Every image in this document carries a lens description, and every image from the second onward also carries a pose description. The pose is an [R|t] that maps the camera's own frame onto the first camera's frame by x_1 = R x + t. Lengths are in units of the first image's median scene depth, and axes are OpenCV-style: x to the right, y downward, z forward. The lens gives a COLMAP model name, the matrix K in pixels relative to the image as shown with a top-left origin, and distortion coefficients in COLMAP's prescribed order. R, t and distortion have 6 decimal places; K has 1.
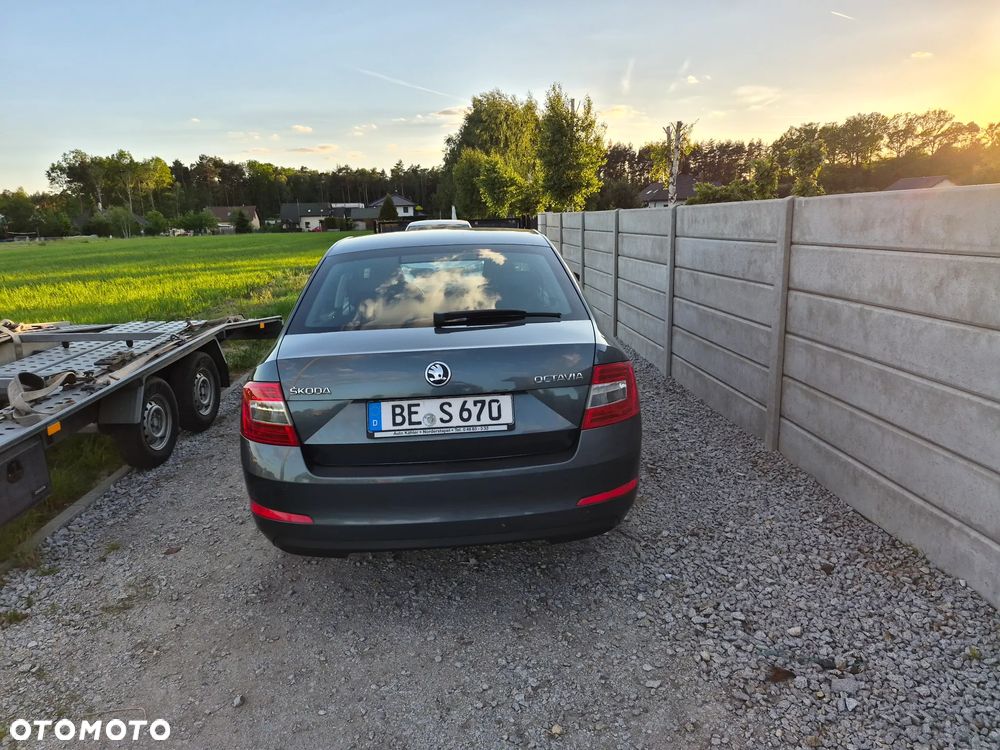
lens RADIAL K [[681.5, 0, 488.7], [0, 681.5, 354.3], [0, 0, 1]] dist [0.060511, -0.054466]
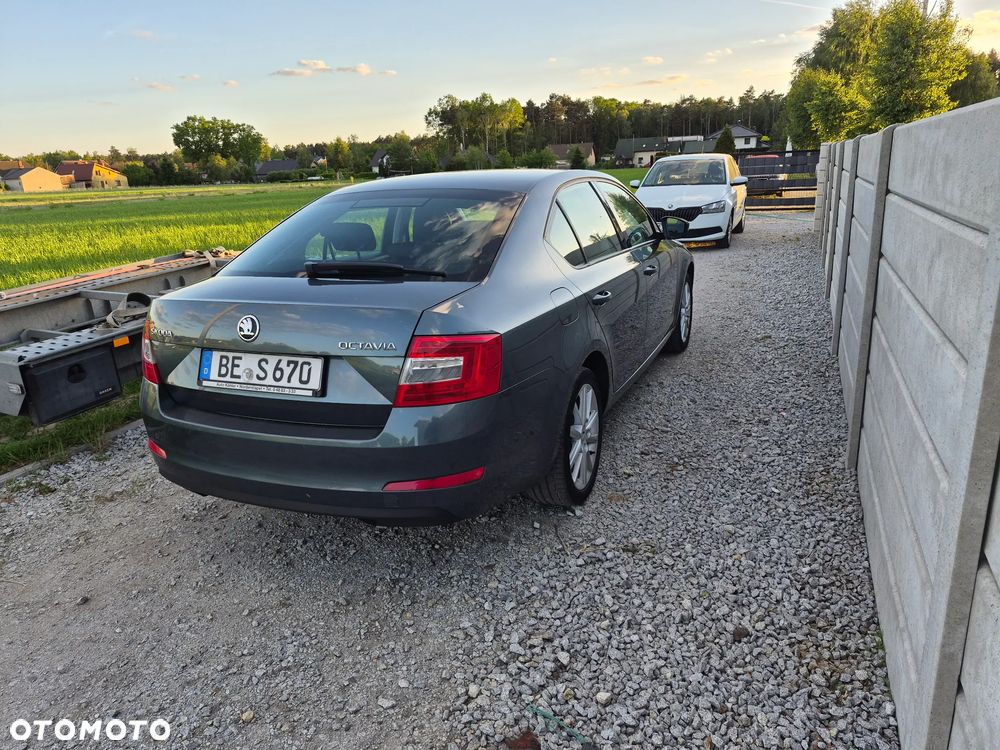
lens RADIAL K [[681.5, 0, 497.7], [0, 681.5, 352.1], [0, 0, 1]] dist [0.060511, -0.054466]
pose [[0.904732, 0.109046, -0.411787, 0.519103], [-0.073165, 0.992093, 0.101970, -0.050023], [0.419651, -0.062127, 0.905557, 0.224318]]
